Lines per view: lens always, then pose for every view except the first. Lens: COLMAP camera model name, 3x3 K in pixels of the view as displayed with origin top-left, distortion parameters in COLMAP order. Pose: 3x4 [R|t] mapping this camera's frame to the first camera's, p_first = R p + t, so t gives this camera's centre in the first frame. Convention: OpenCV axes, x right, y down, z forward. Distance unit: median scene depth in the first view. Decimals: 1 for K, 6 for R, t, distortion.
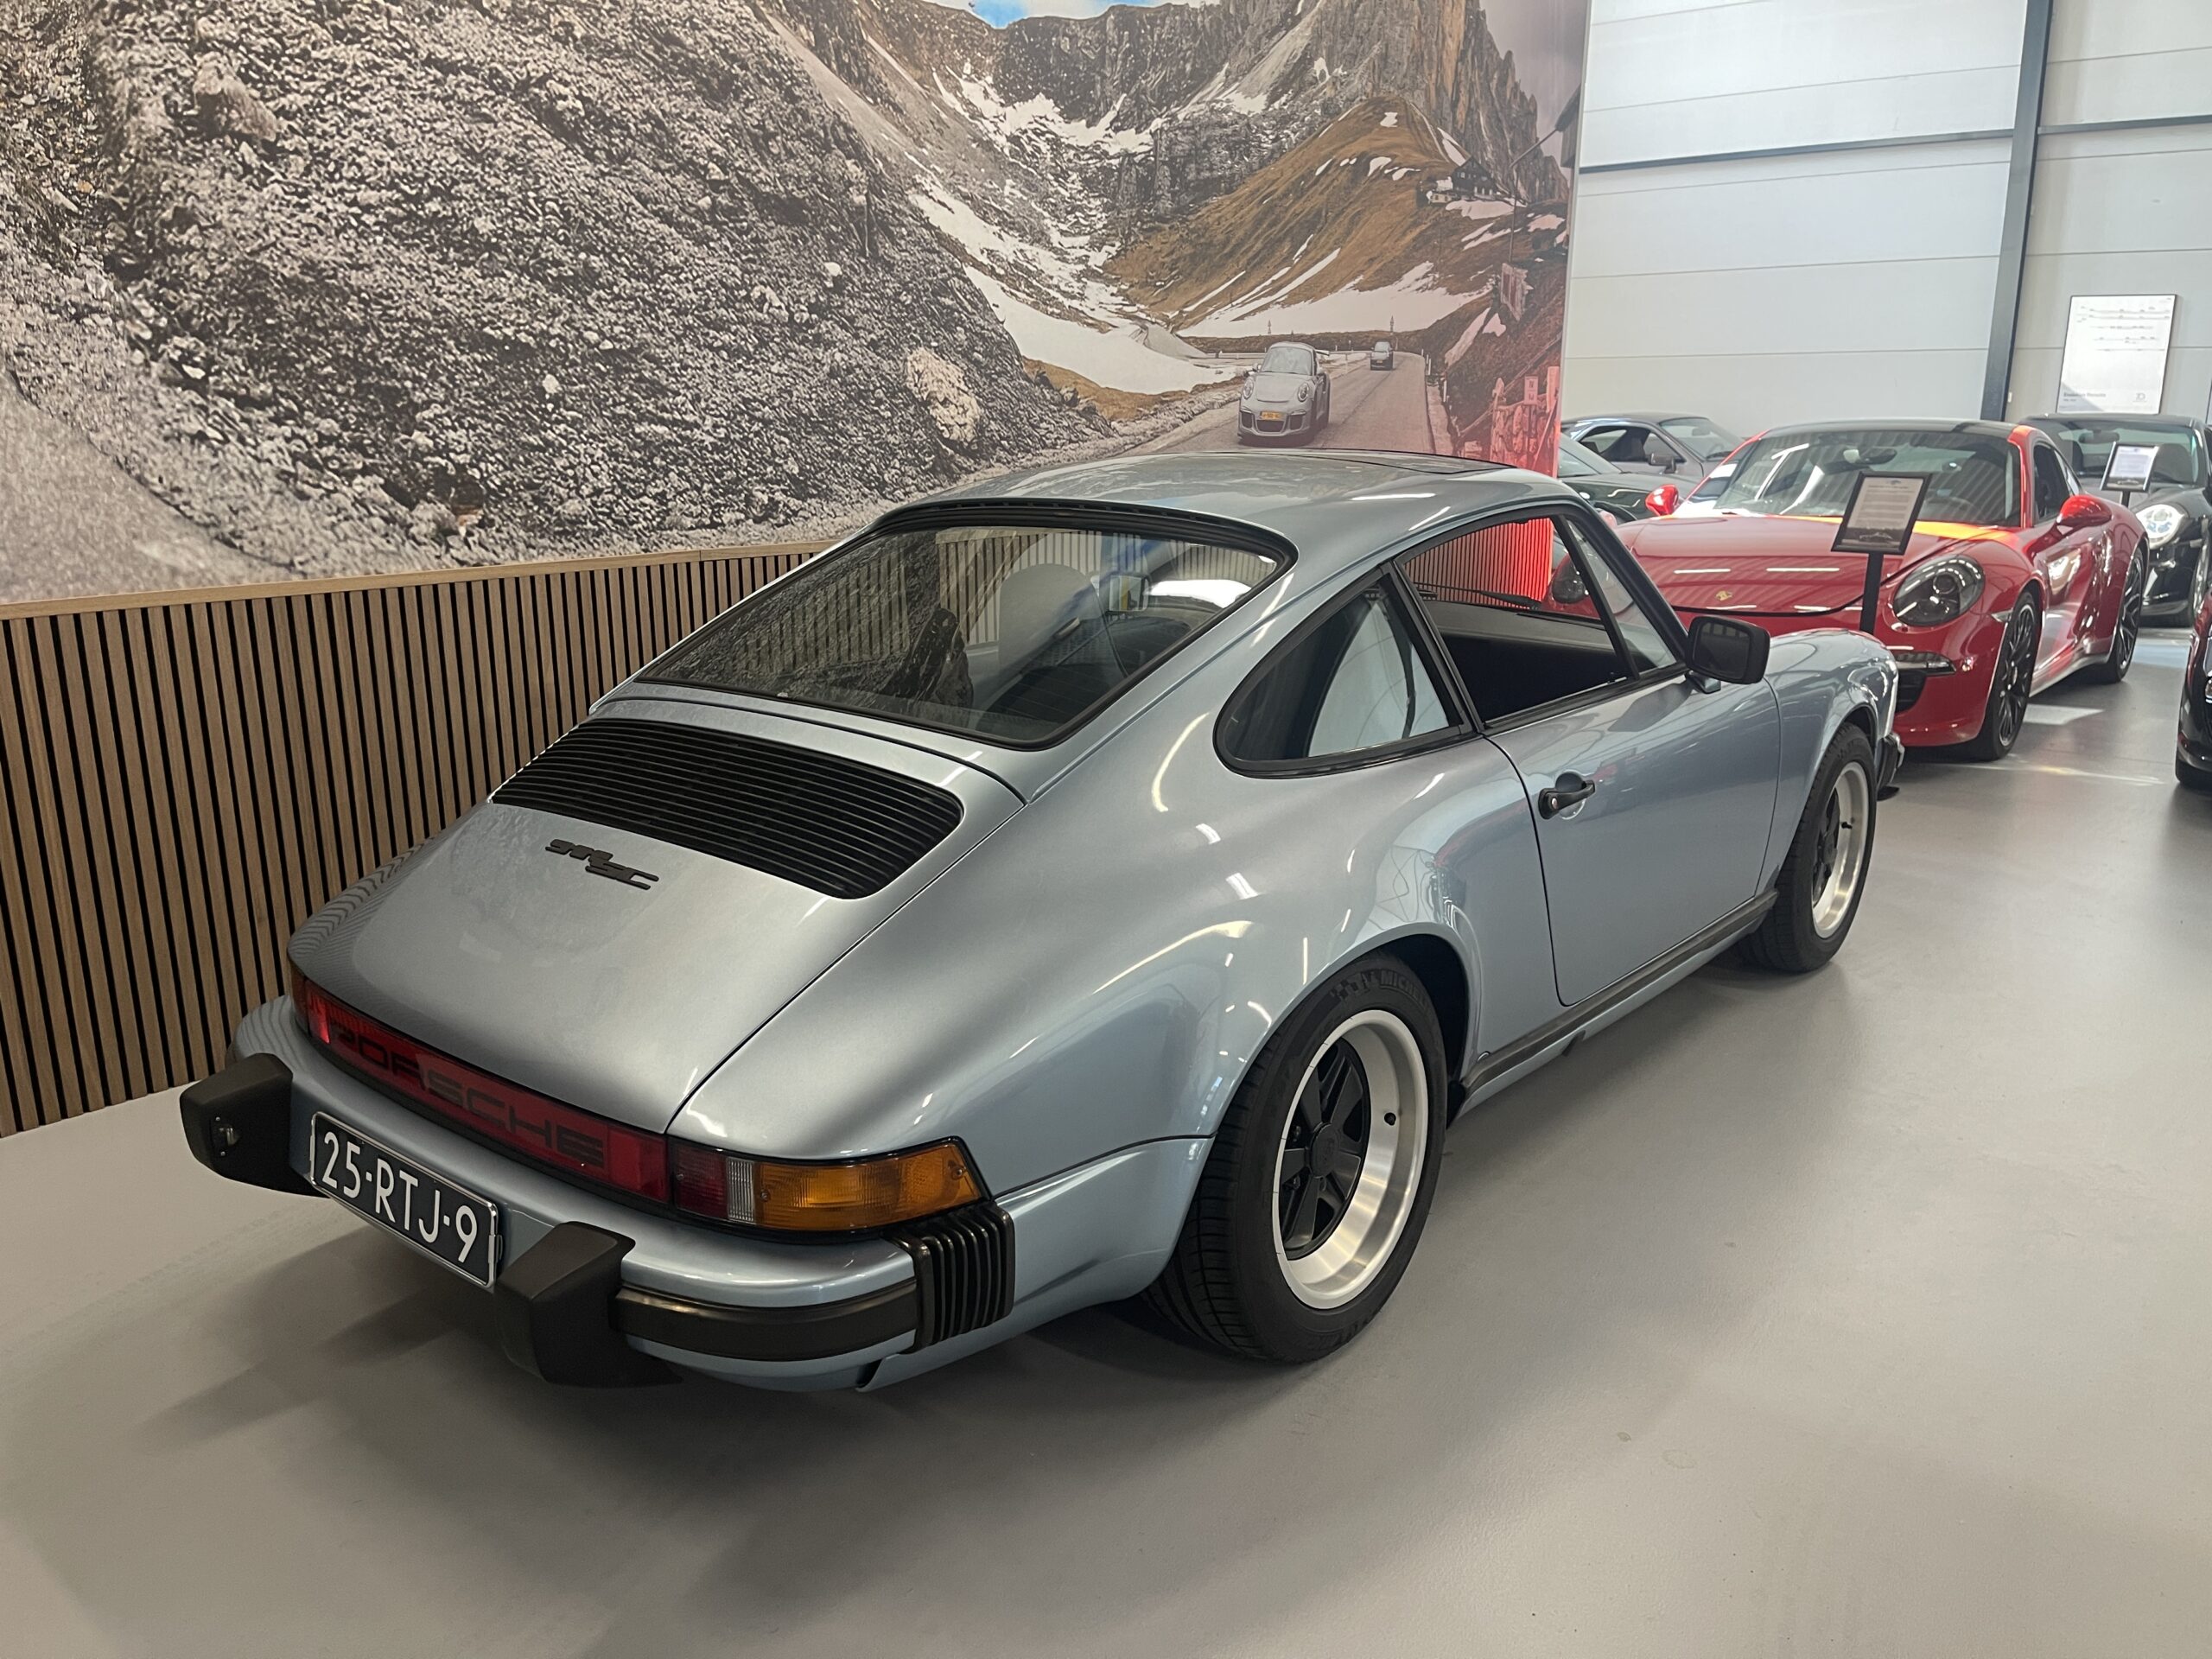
lens RADIAL K [[1677.8, 0, 1108.7], [0, 1677.8, 818.2], [0, 0, 1]] dist [0.074452, -0.106607]
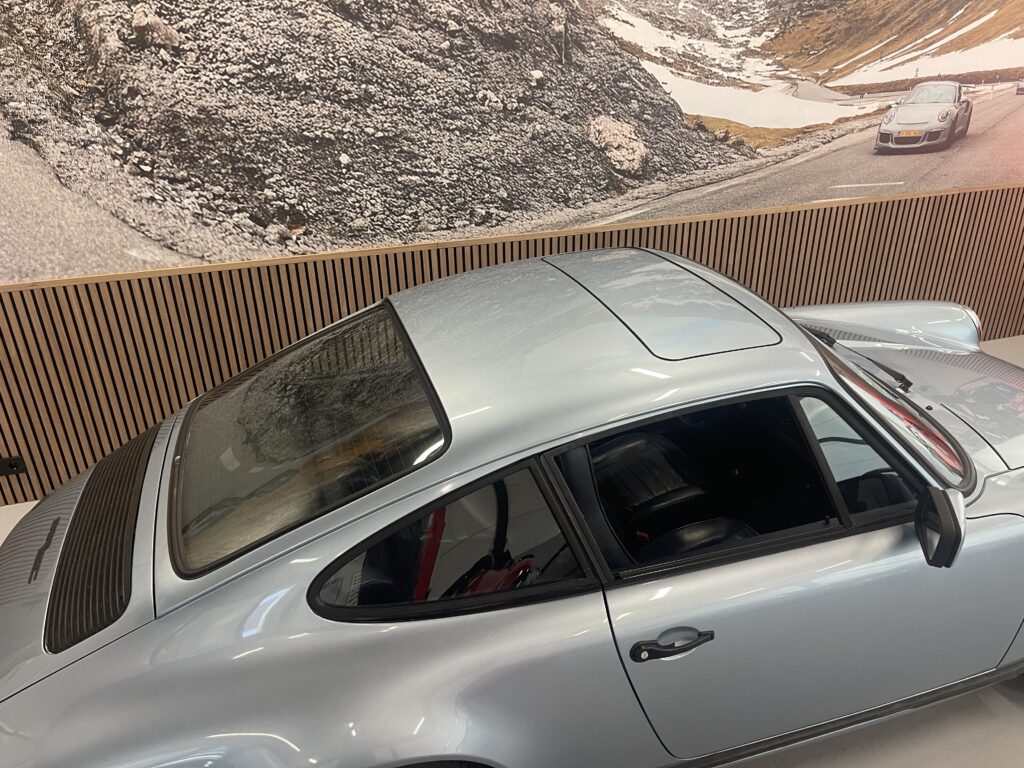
lens RADIAL K [[776.7, 0, 516.0], [0, 776.7, 379.5], [0, 0, 1]] dist [0.074452, -0.106607]
pose [[0.837593, 0.224909, -0.497849, 0.283275], [-0.114346, 0.963311, 0.242809, -0.229071], [0.534194, -0.146448, 0.832580, 0.313987]]
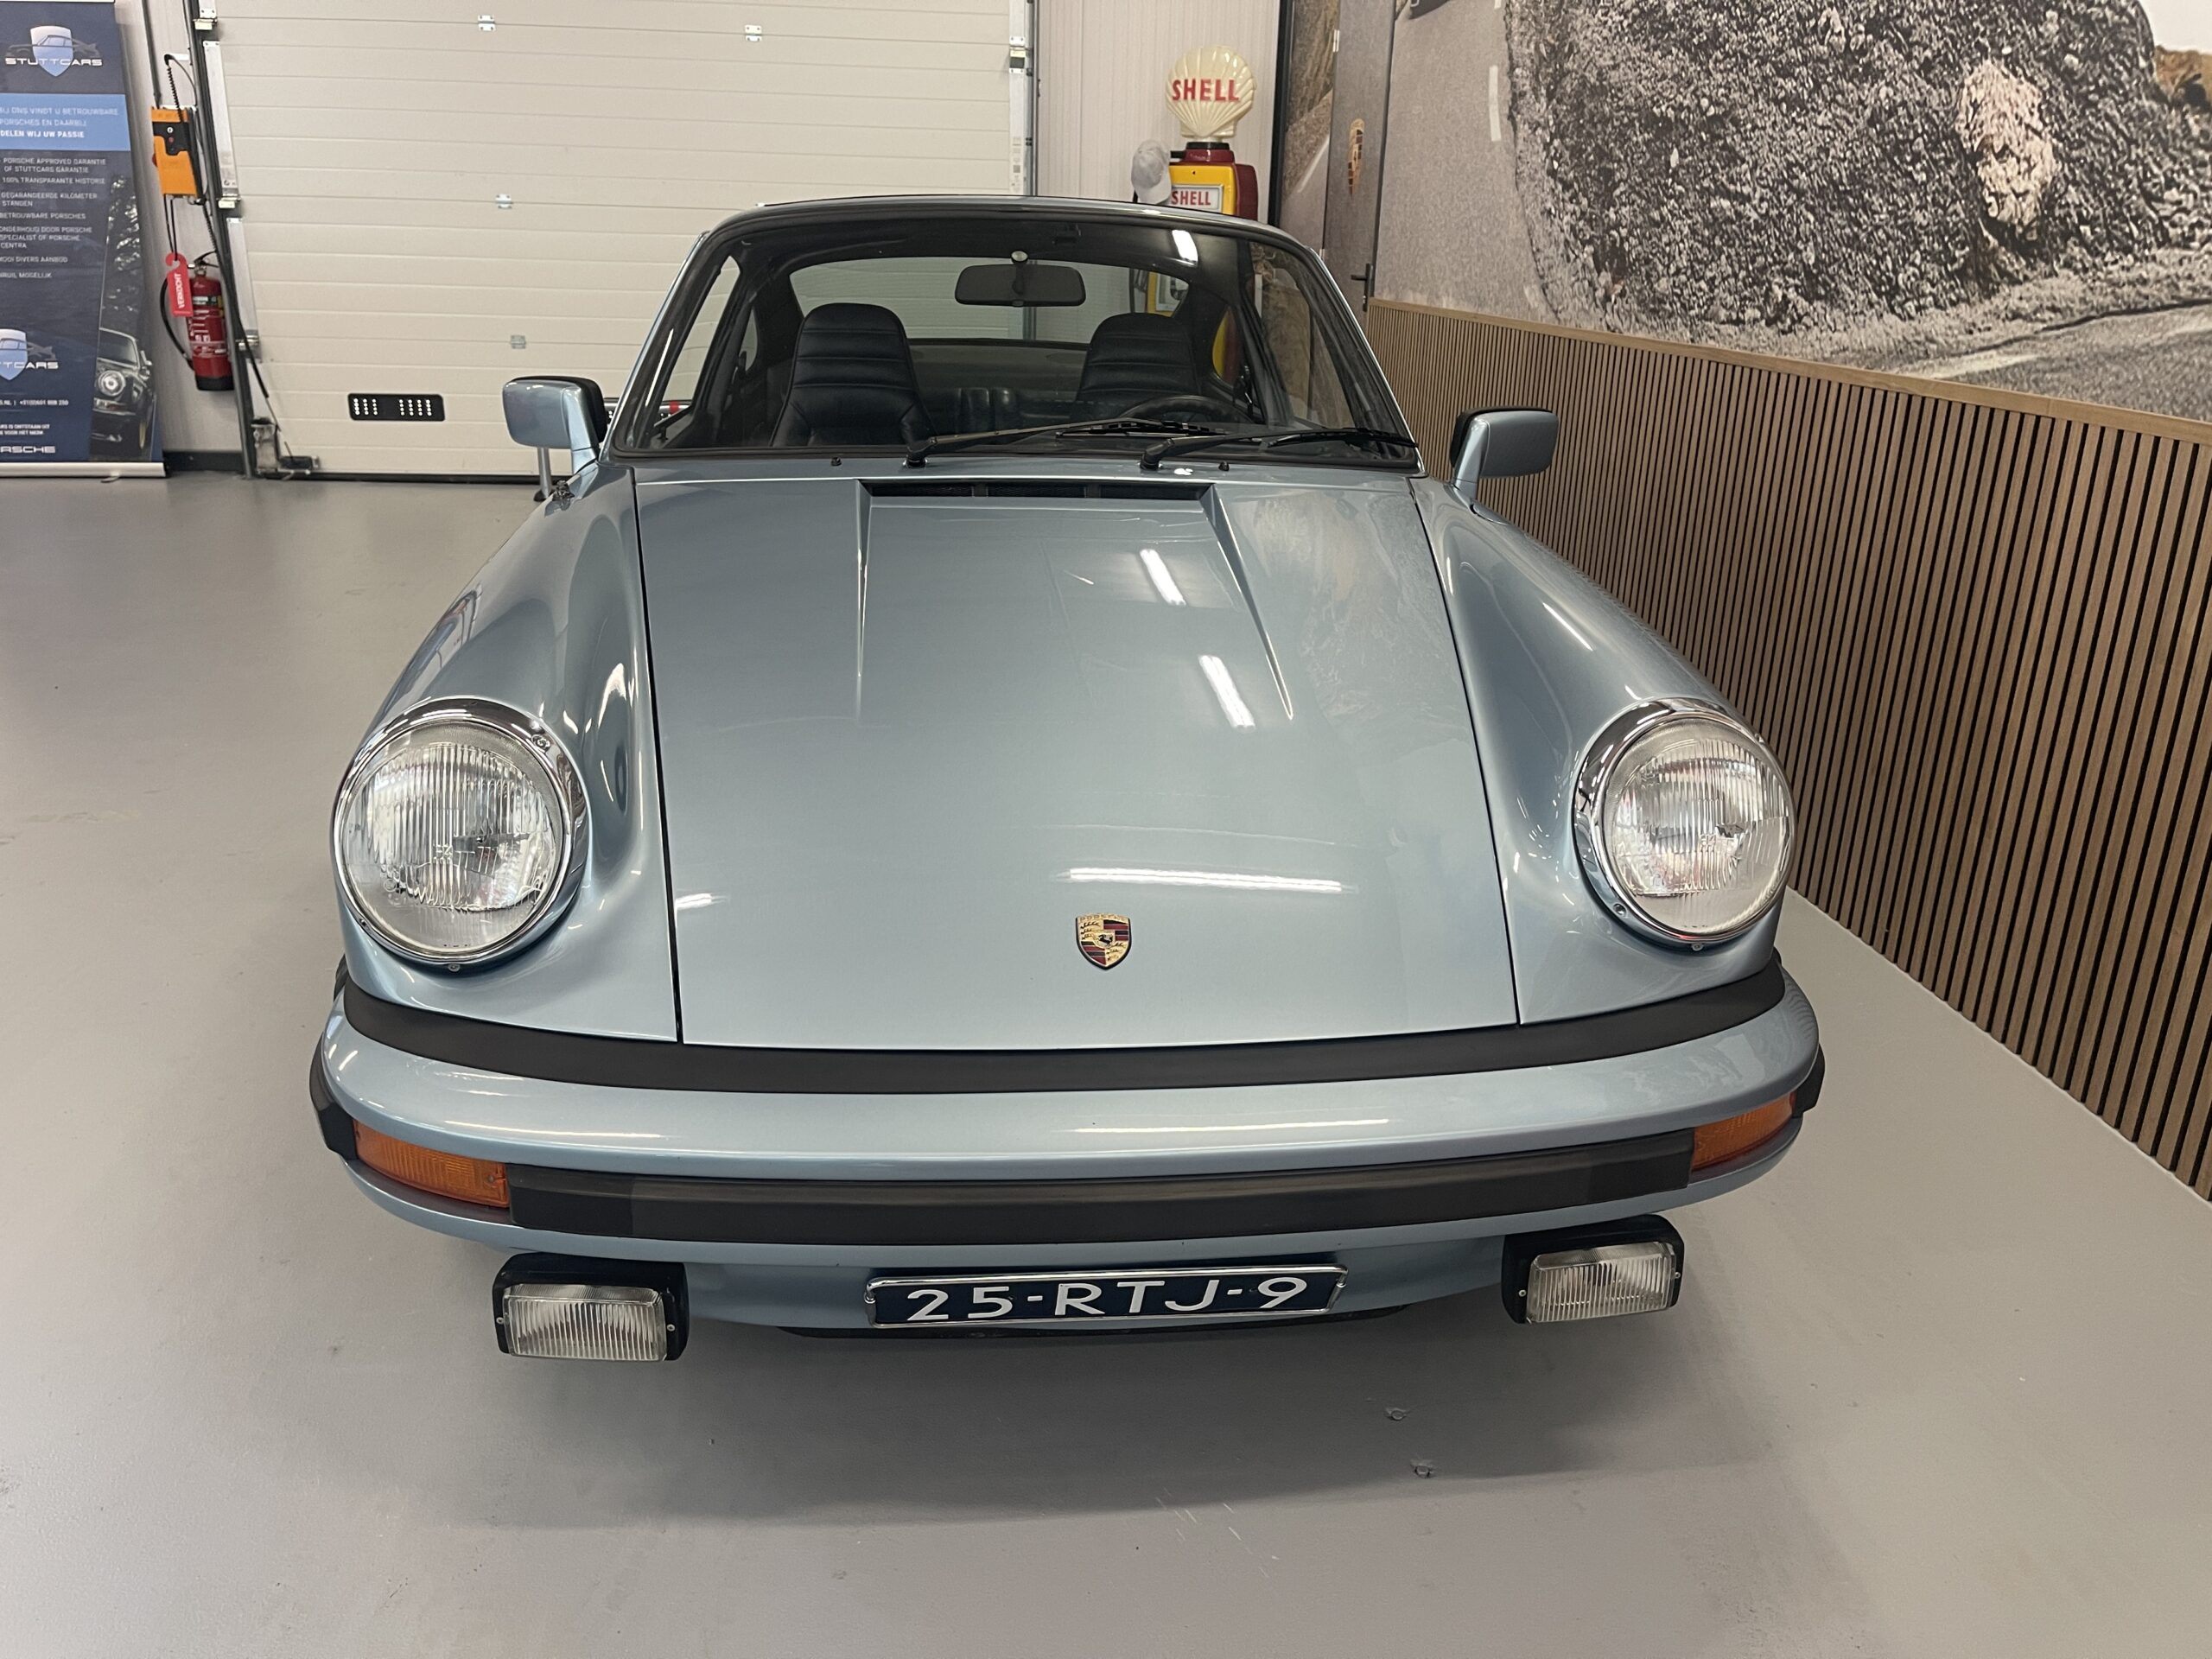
lens RADIAL K [[1677.8, 0, 1054.3], [0, 1677.8, 846.9], [0, 0, 1]] dist [0.074452, -0.106607]
pose [[-0.721542, 0.224704, -0.654893, 0.631301], [-0.181930, 0.851102, 0.492471, -0.306653], [0.668041, 0.474483, -0.573225, 1.385369]]
